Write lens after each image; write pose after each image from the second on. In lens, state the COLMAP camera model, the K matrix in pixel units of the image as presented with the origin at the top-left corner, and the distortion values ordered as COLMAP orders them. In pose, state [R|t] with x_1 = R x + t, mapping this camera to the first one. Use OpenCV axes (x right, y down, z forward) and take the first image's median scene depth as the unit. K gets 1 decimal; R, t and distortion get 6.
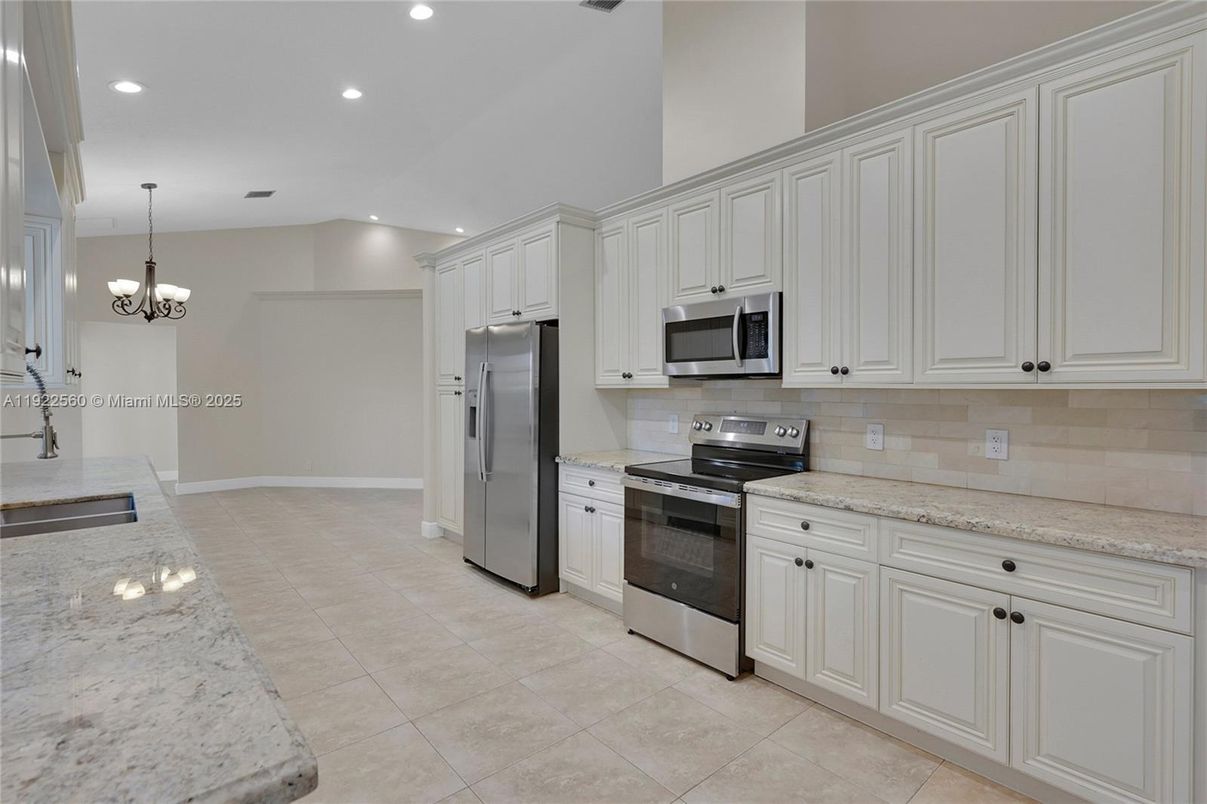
lens RADIAL K [[567.1, 0, 604.0], [0, 567.1, 394.3], [0, 0, 1]] dist [0.000806, 0.000226]
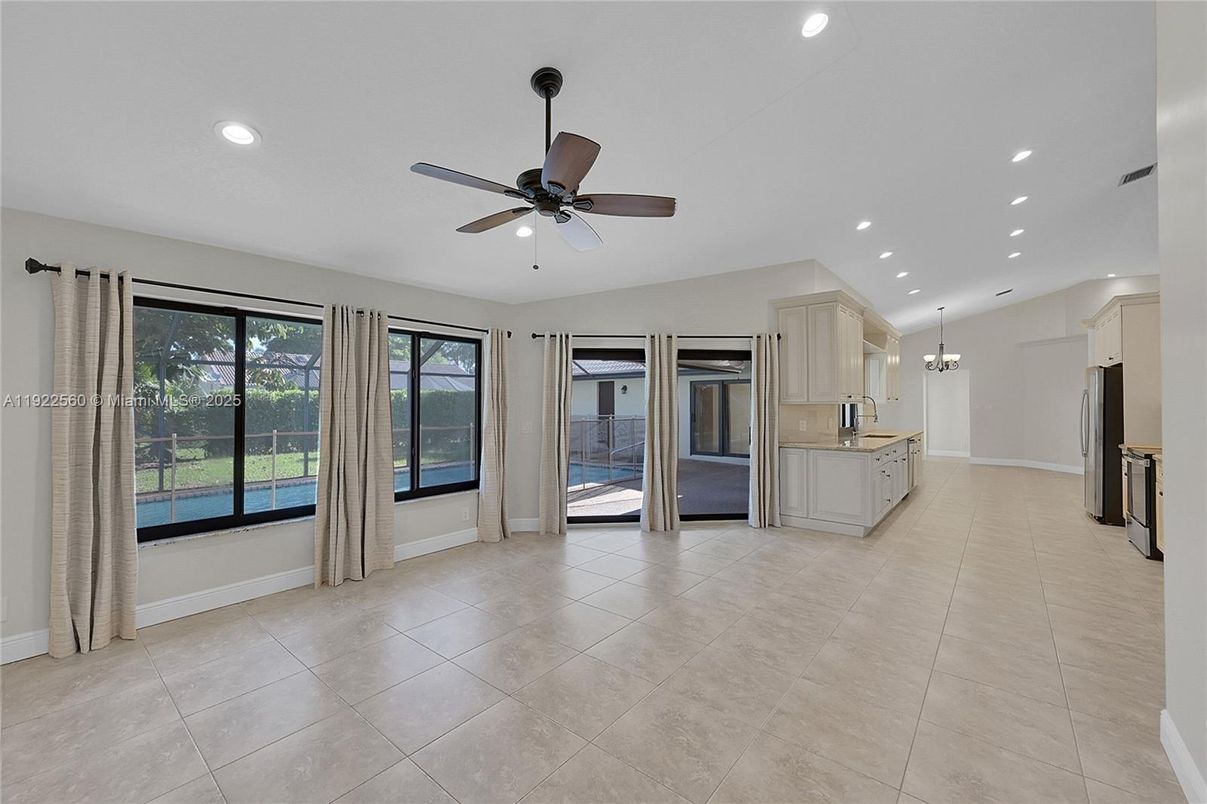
lens RADIAL K [[486.8, 0, 595.4], [0, 486.8, 397.4], [0, 0, 1]] dist [0.001294, 0.000271]
pose [[0.156268, -0.012876, -0.987631, 1.168793], [-0.019898, 0.999671, -0.016182, 0.025523], [0.987514, 0.022180, 0.155961, -0.808503]]
